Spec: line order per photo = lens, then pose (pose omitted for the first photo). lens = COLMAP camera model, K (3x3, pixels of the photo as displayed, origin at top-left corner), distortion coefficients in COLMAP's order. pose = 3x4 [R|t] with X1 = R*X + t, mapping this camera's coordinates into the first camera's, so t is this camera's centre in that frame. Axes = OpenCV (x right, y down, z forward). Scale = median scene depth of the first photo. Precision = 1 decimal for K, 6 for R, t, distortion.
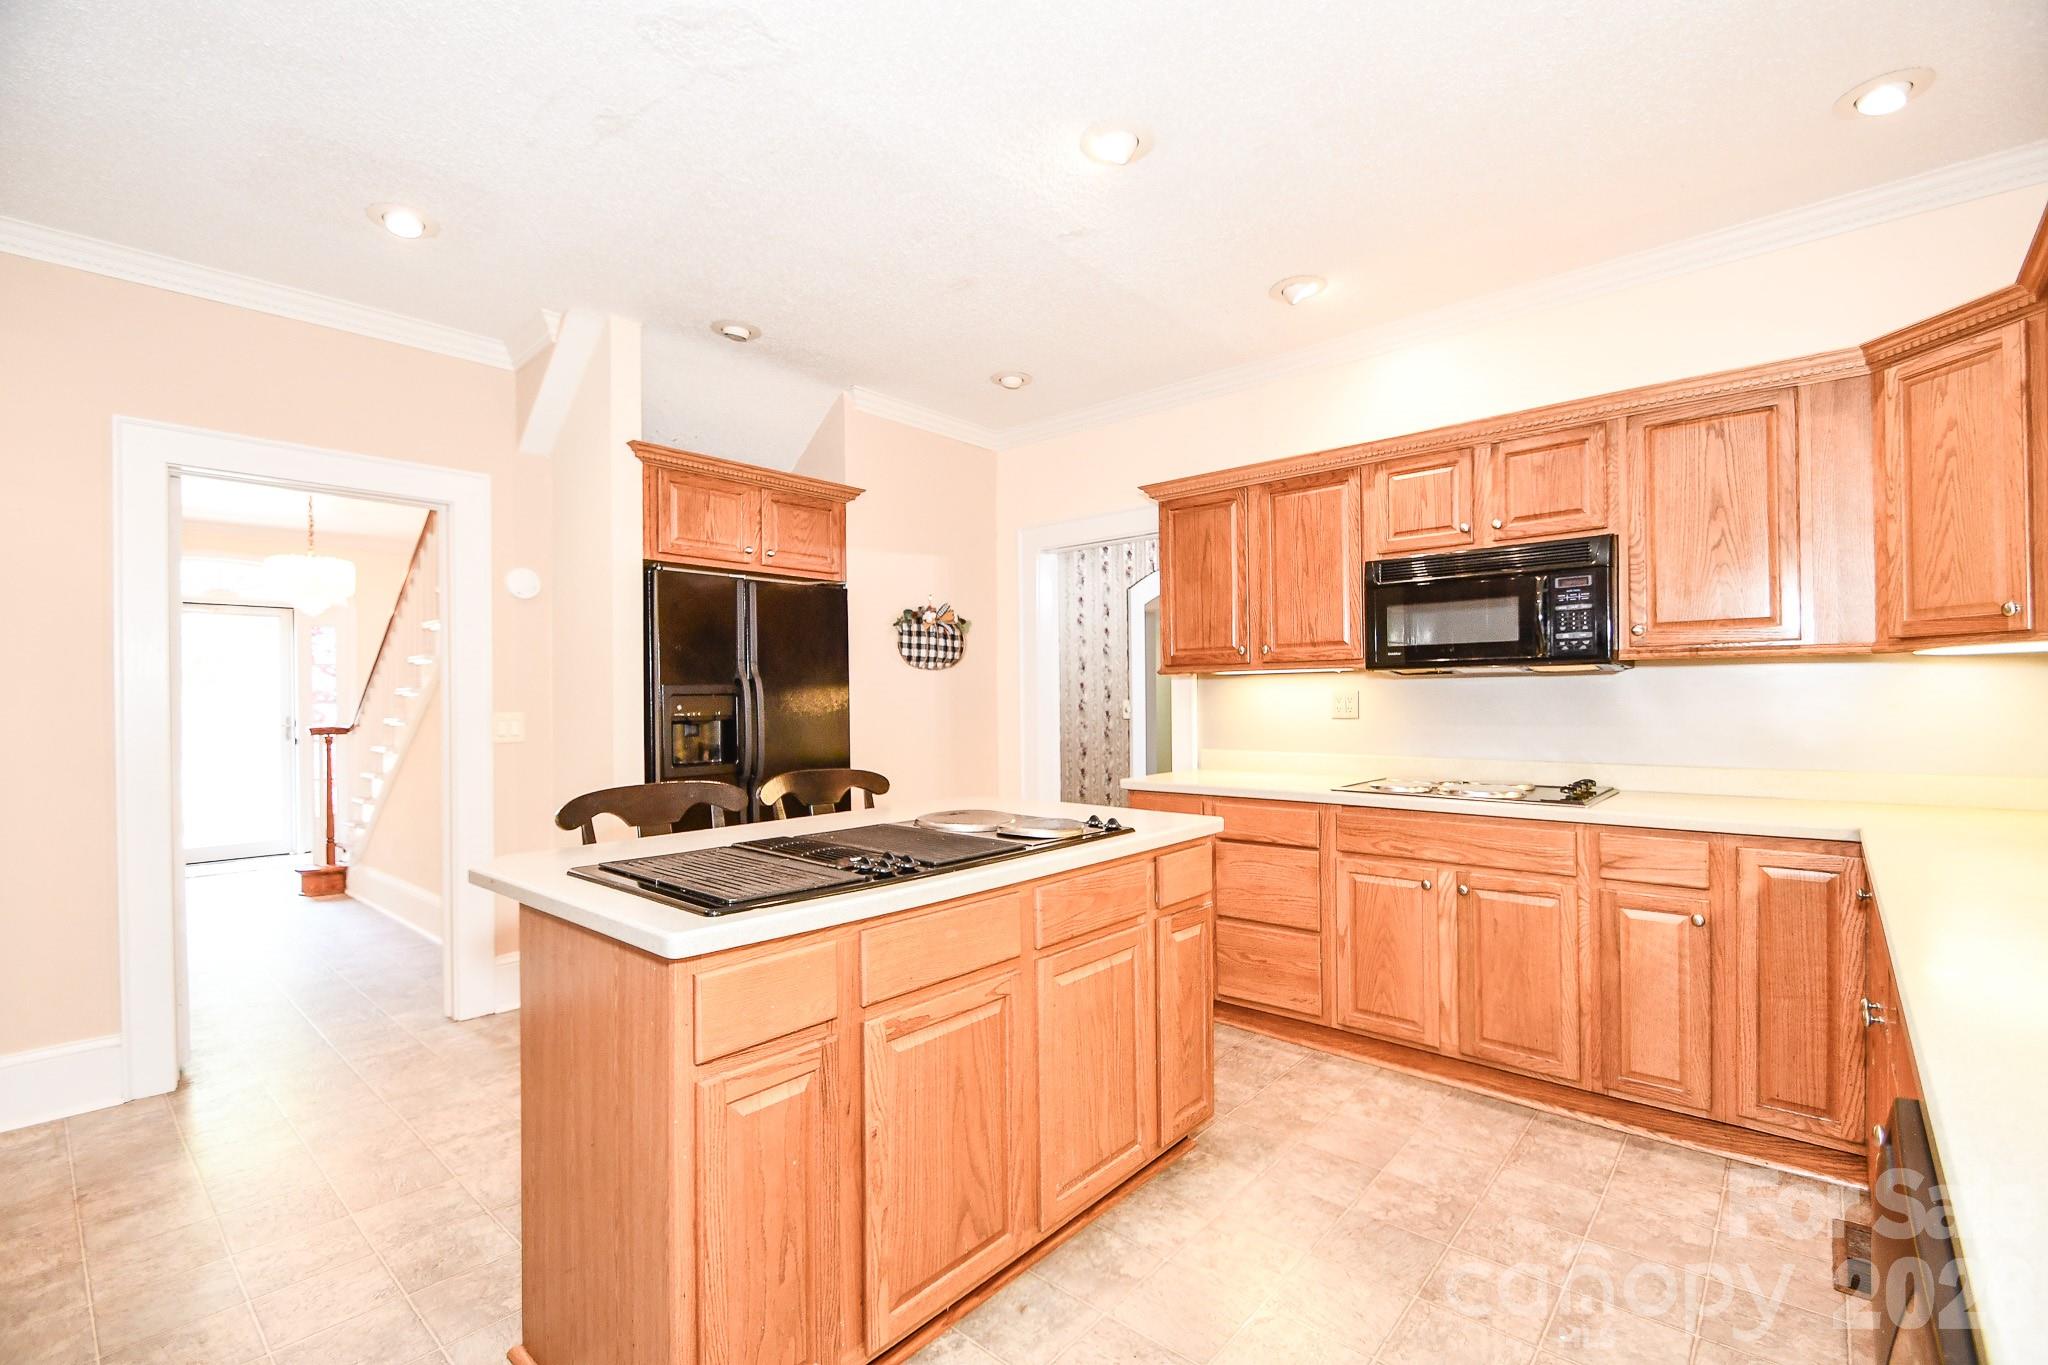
lens RADIAL K [[892.1, 0, 1015.6], [0, 892.1, 682.3], [0, 0, 1]] dist [-0.002665, -0.000106]
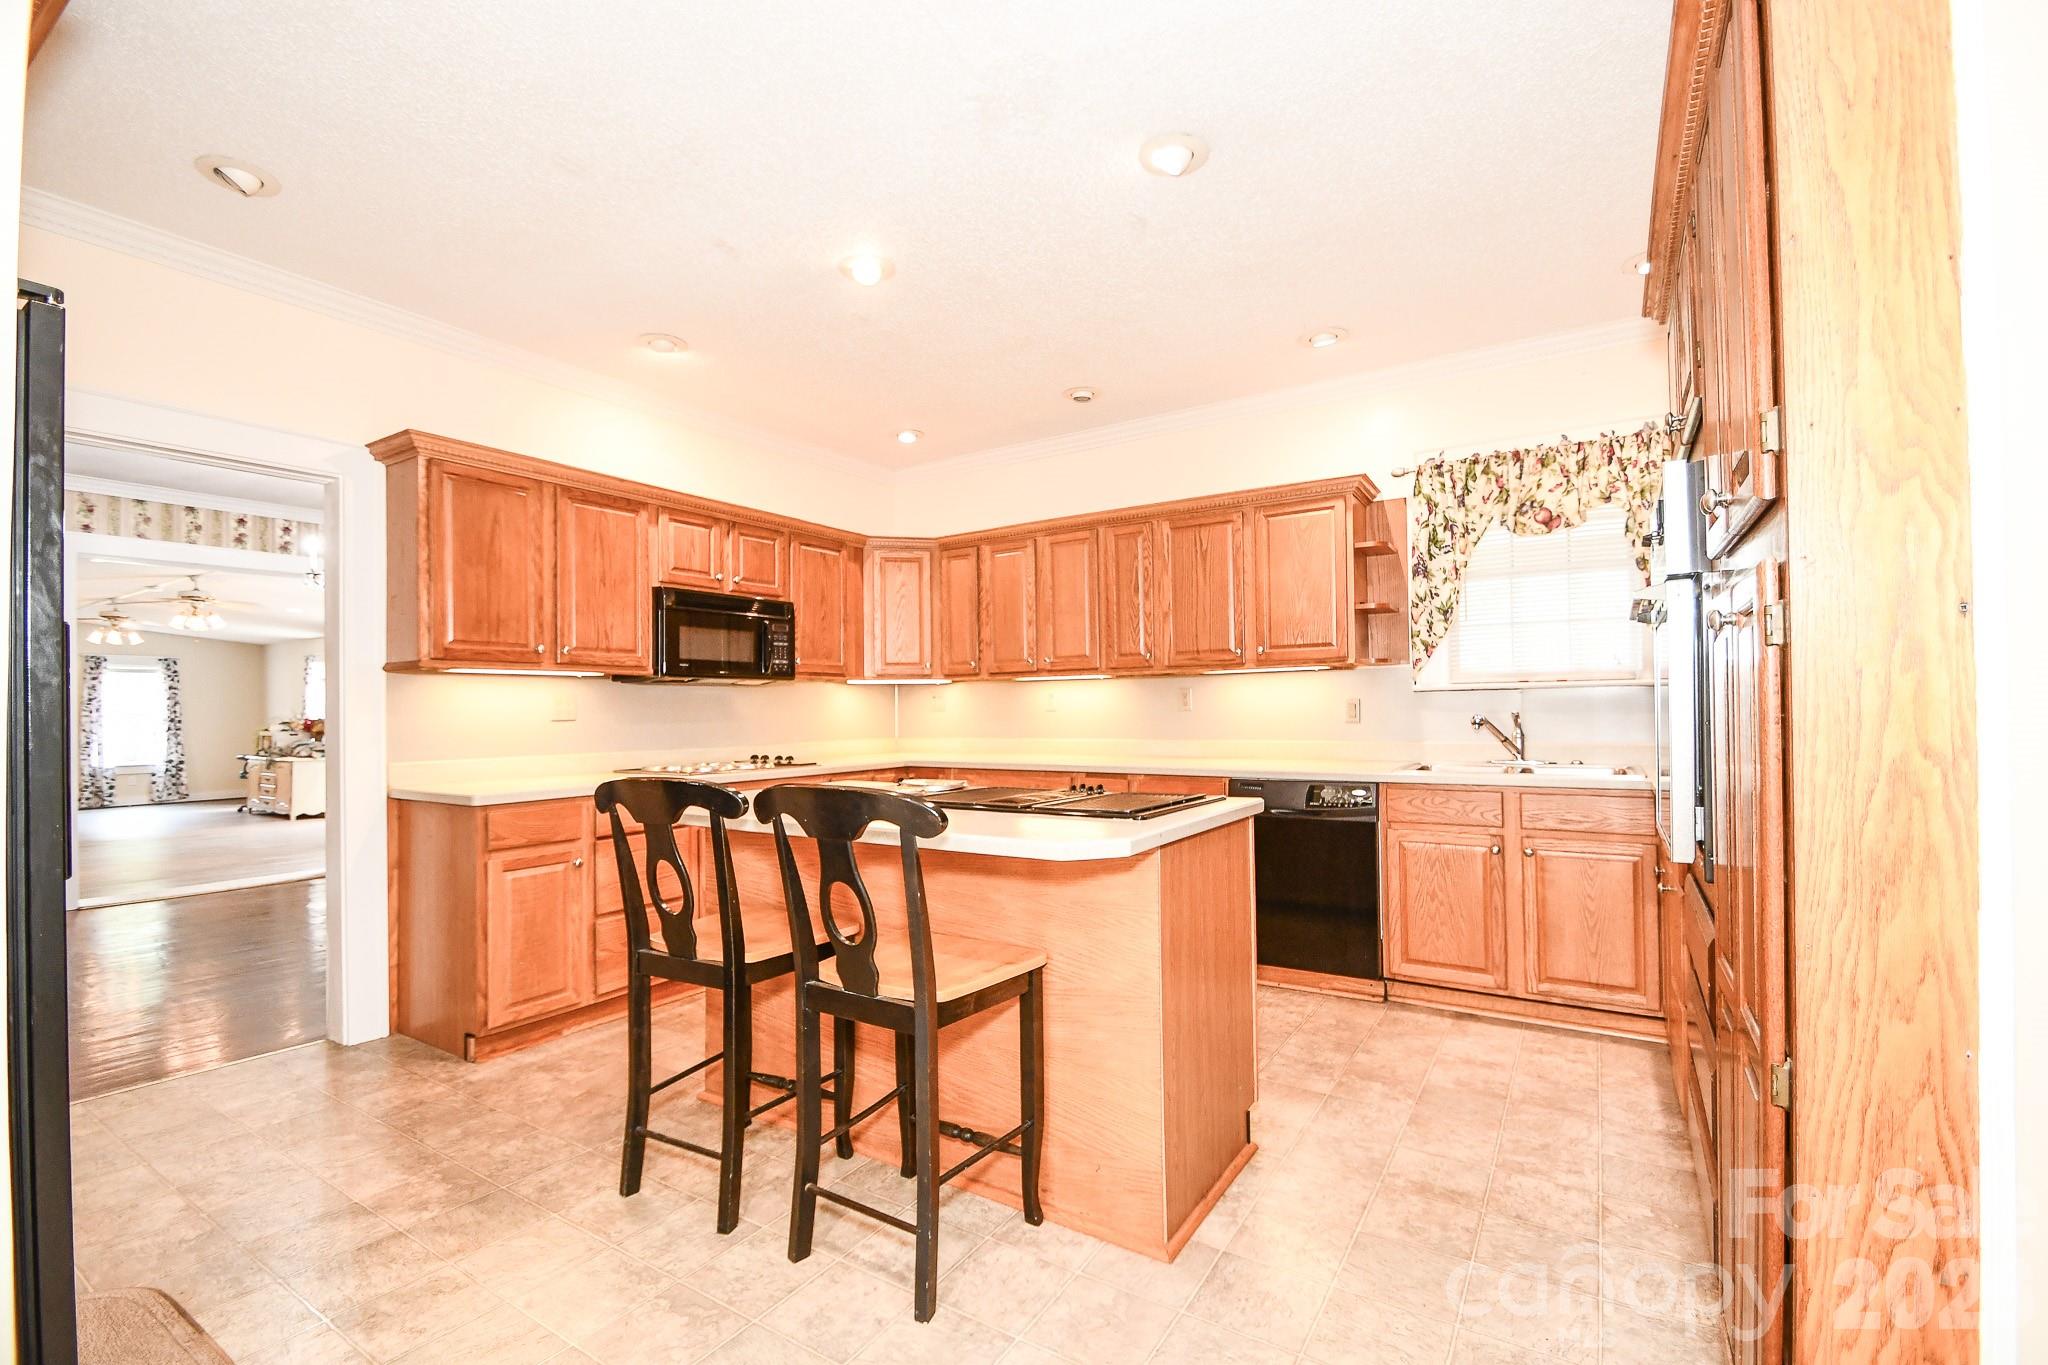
lens RADIAL K [[892.1, 0, 1008.6], [0, 892.1, 694.4], [0, 0, 1]] dist [-0.002665, -0.000106]
pose [[-0.162497, 0.012200, 0.986634, -0.851607], [-0.017219, 0.999736, -0.015198, 0.021093], [-0.986559, -0.019459, -0.162244, 0.708340]]
